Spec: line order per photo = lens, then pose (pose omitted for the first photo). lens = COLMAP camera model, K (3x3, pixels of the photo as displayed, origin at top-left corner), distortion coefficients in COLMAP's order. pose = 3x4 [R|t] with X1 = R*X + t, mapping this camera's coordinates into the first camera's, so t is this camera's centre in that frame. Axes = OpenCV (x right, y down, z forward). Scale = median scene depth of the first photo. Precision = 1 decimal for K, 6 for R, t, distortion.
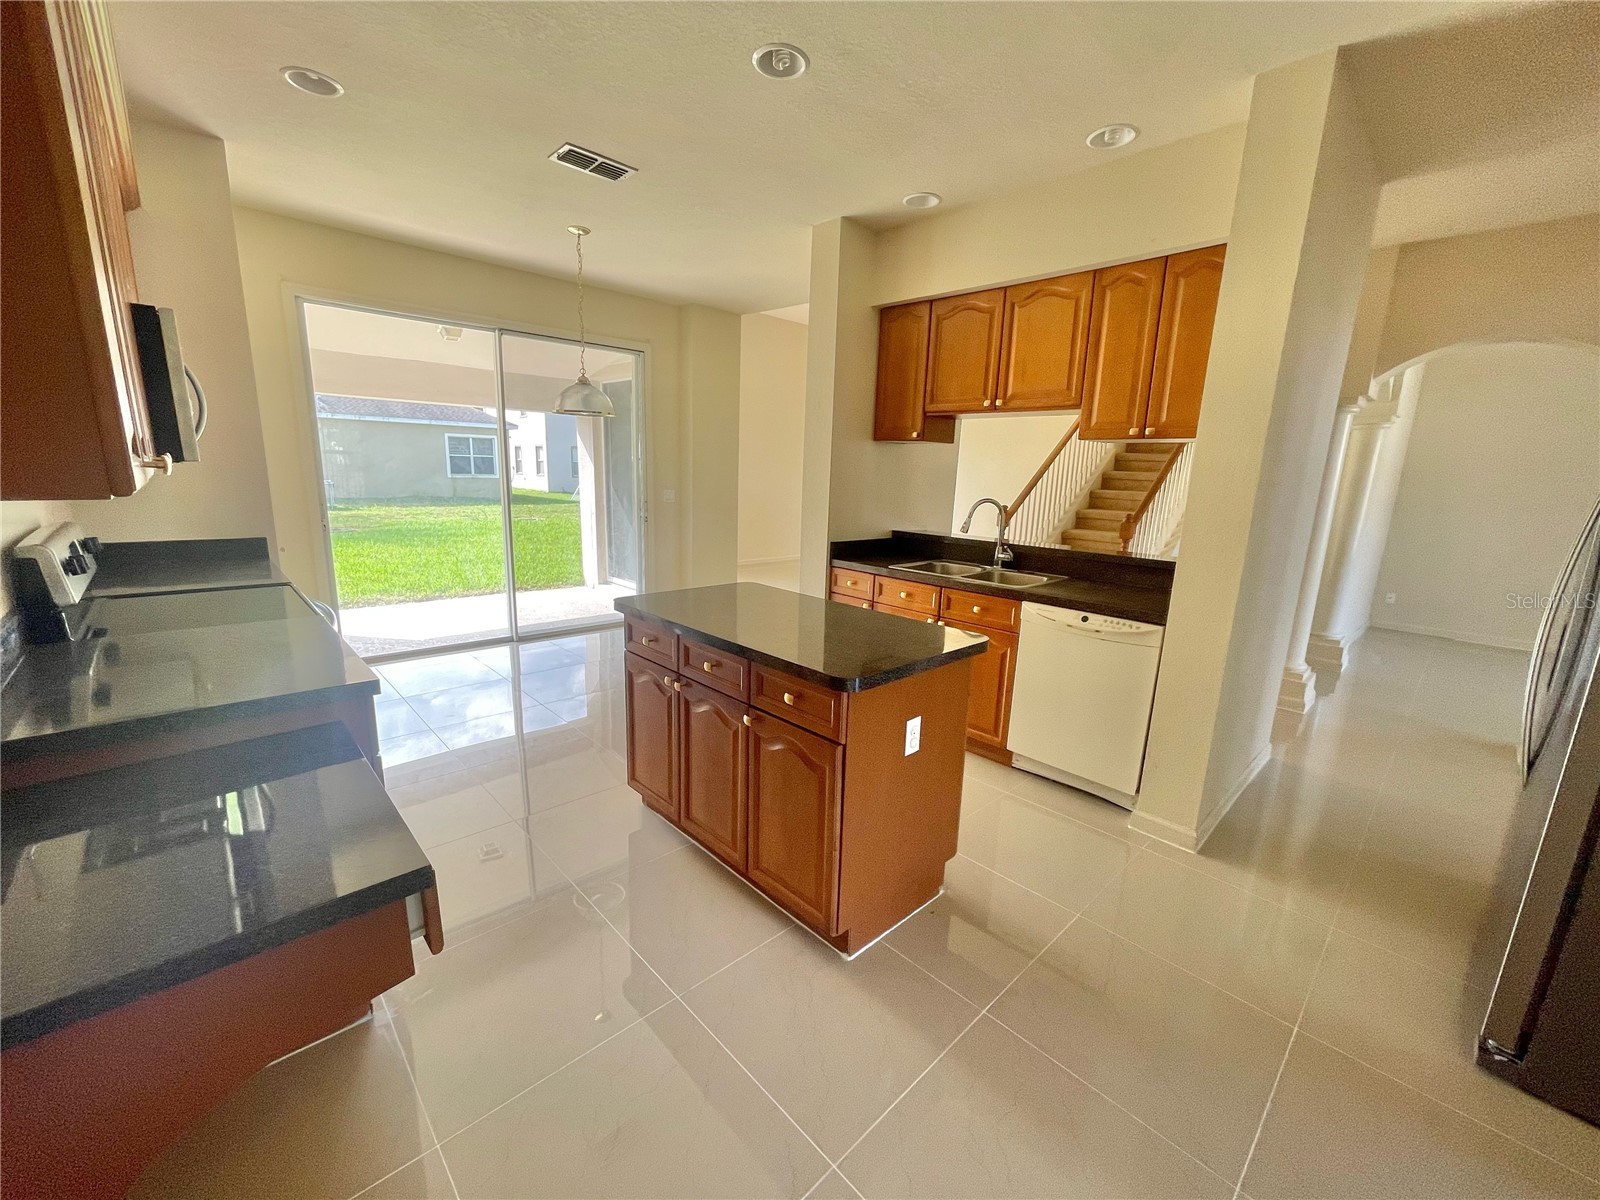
lens RADIAL K [[650.7, 0, 800.0], [0, 650.7, 600.0], [0, 0, 1]] dist [0.003748, -0.000194]
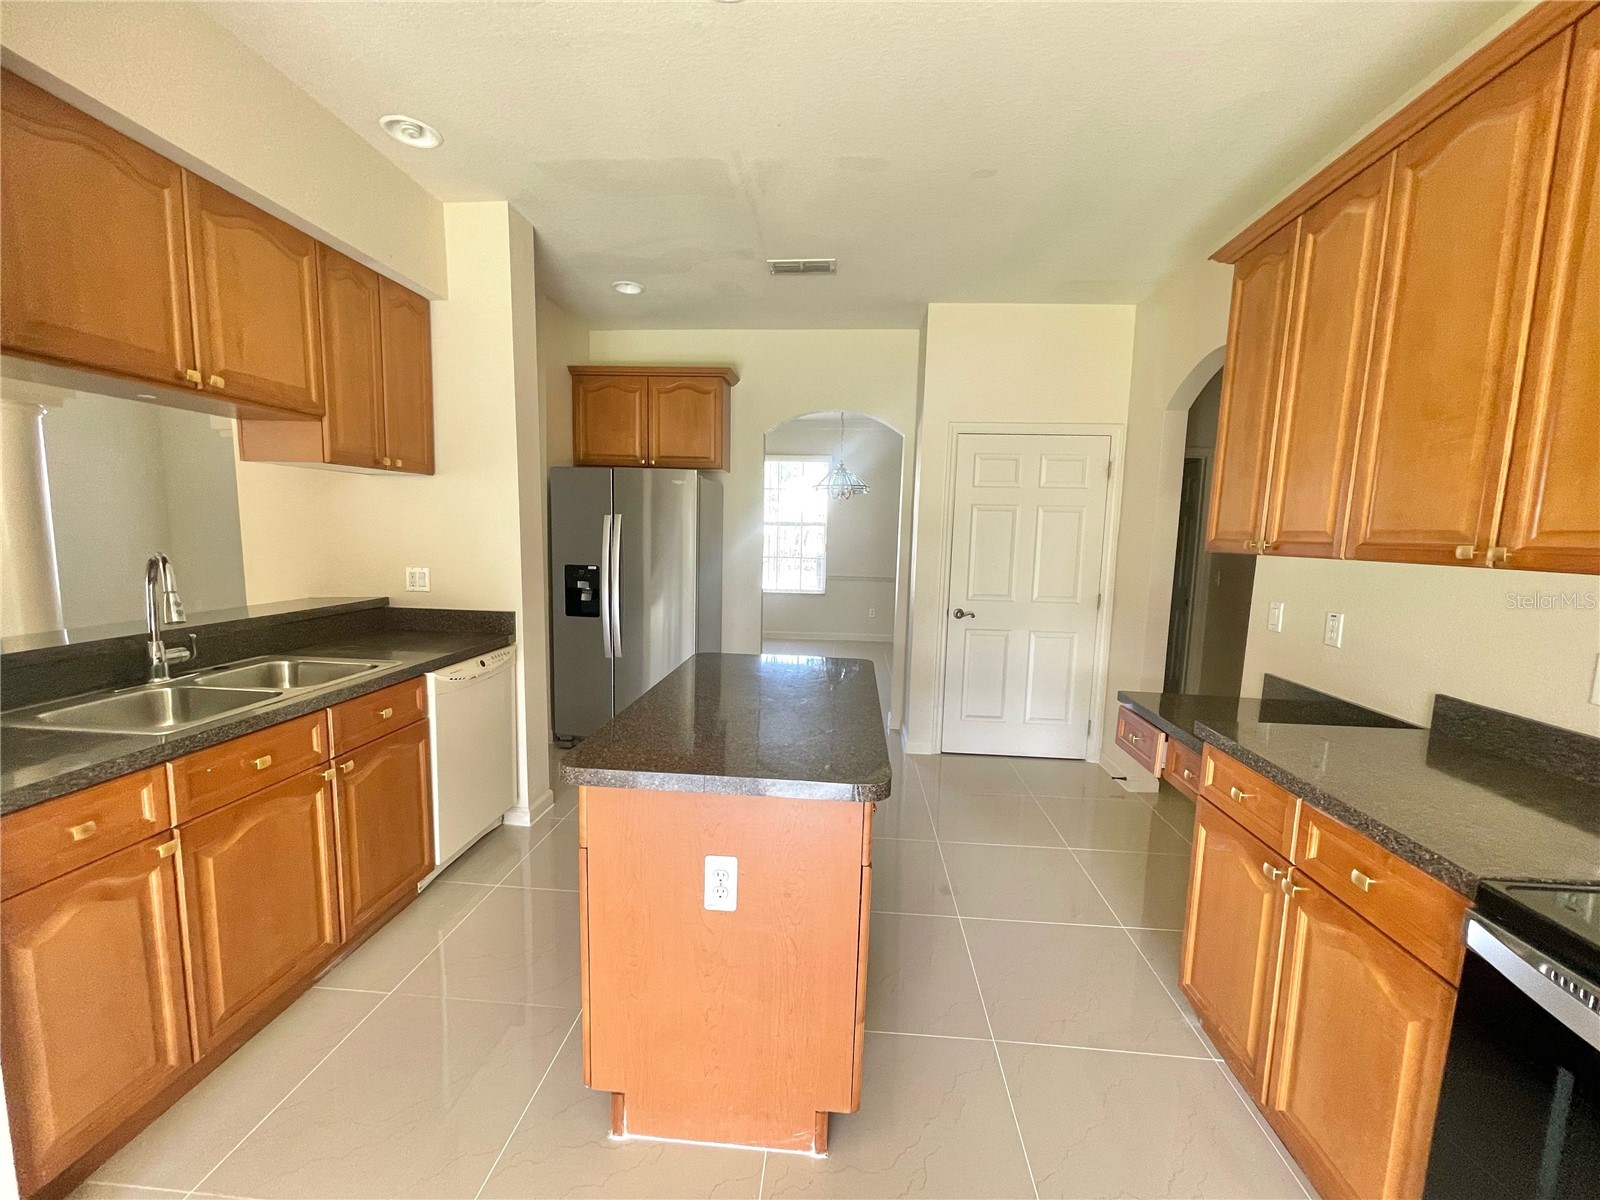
lens RADIAL K [[650.7, 0, 800.0], [0, 650.7, 600.0], [0, 0, 1]] dist [0.003748, -0.000194]
pose [[-0.666974, -0.132465, 0.733211, -0.514829], [0.097824, 0.959982, 0.262422, -0.243253], [-0.738631, 0.246754, -0.627325, 1.130761]]
